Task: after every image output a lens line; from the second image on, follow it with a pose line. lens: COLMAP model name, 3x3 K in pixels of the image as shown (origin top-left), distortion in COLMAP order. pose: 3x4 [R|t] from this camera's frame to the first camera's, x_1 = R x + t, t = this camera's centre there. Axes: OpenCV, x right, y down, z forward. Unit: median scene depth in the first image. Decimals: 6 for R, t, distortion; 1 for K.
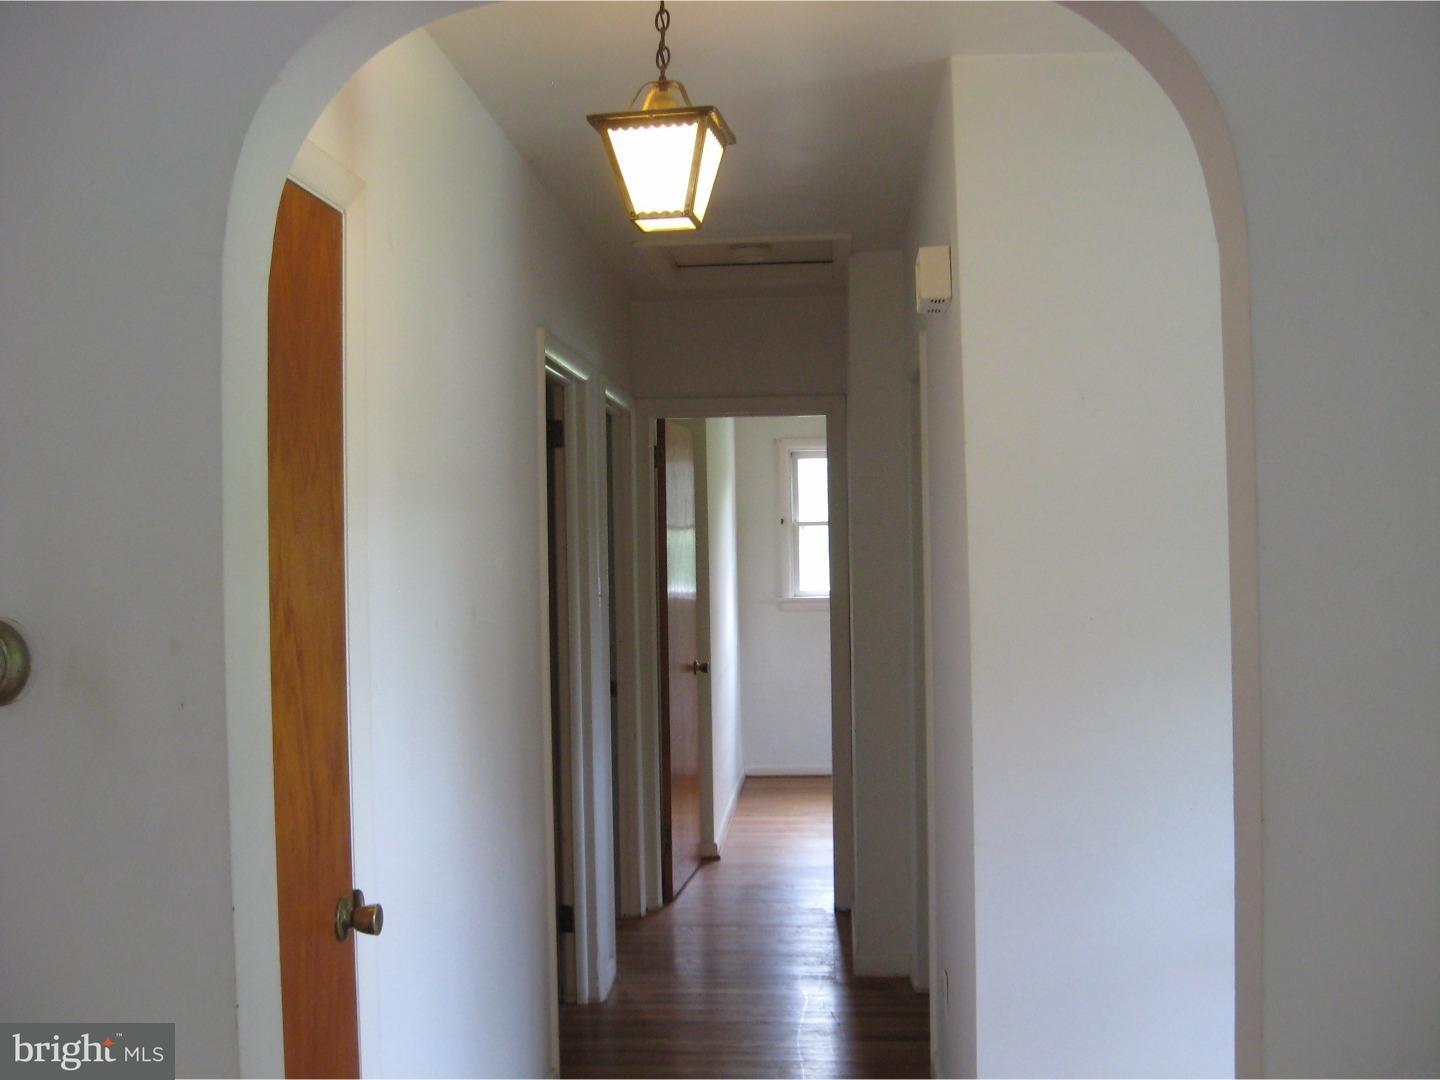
lens RADIAL K [[1457.2, 0, 720.0], [0, 1457.2, 540.0], [0, 0, 1]] dist [-0.003218, -0.001176]
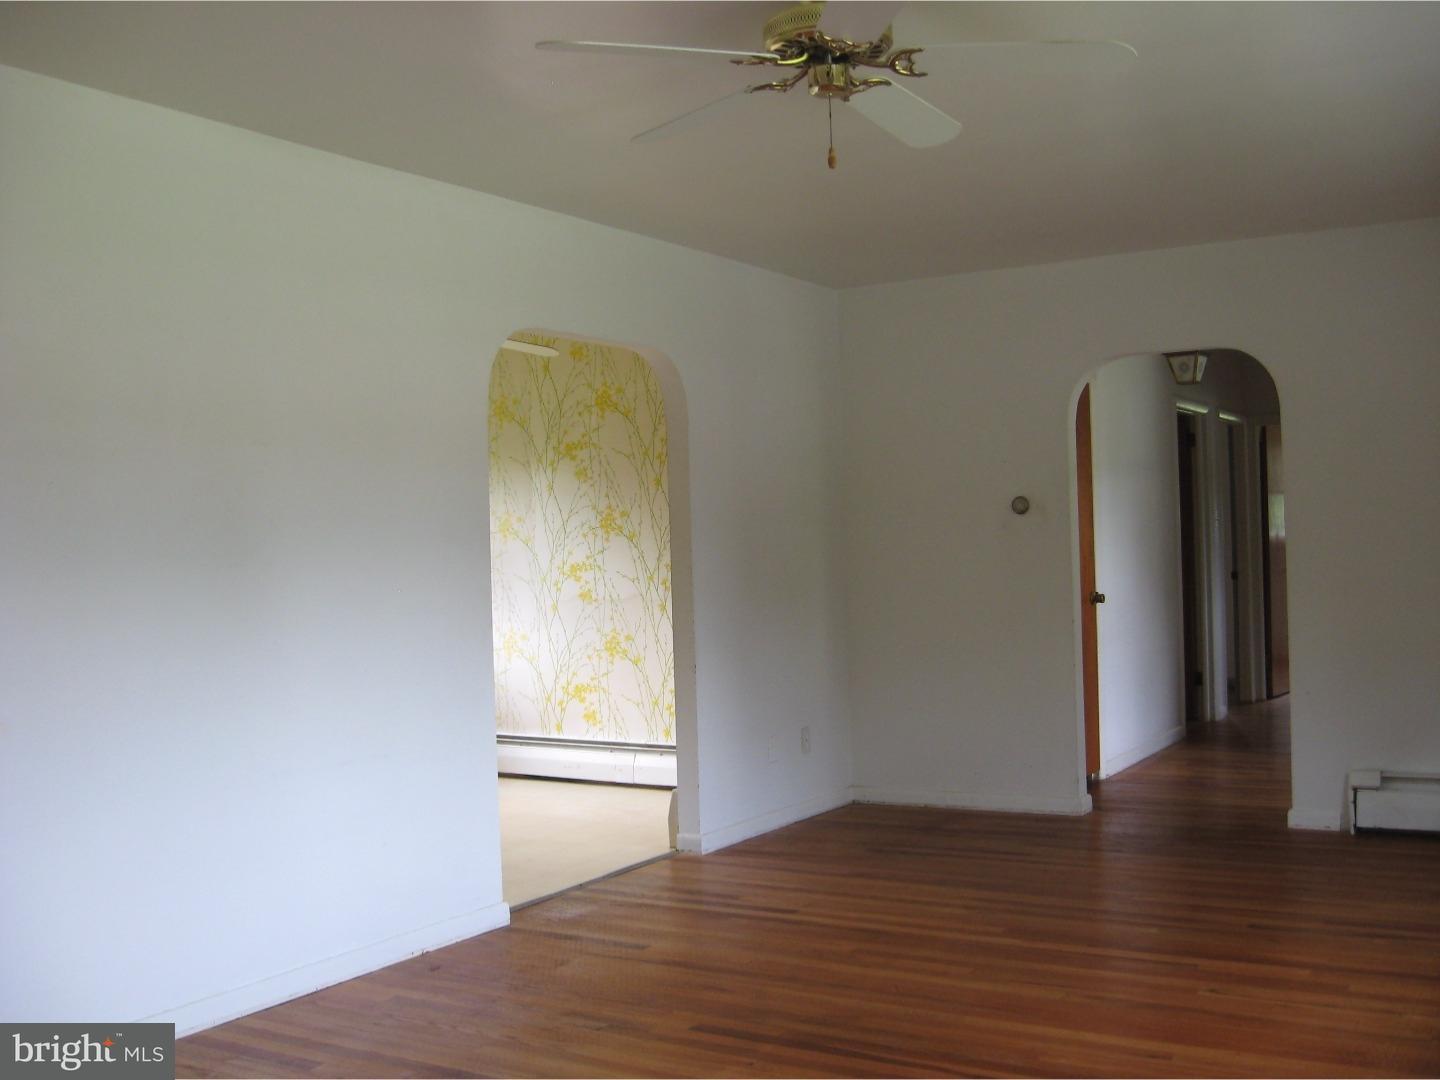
lens RADIAL K [[1477.2, 0, 720.0], [0, 1477.2, 540.0], [0, 0, 1]] dist [-0.112326, 0.000693]
pose [[0.878707, 0.001254, -0.477359, 0.275328], [0.002859, 0.999965, 0.007890, 0.049550], [0.477352, -0.008298, 0.878673, -1.093518]]
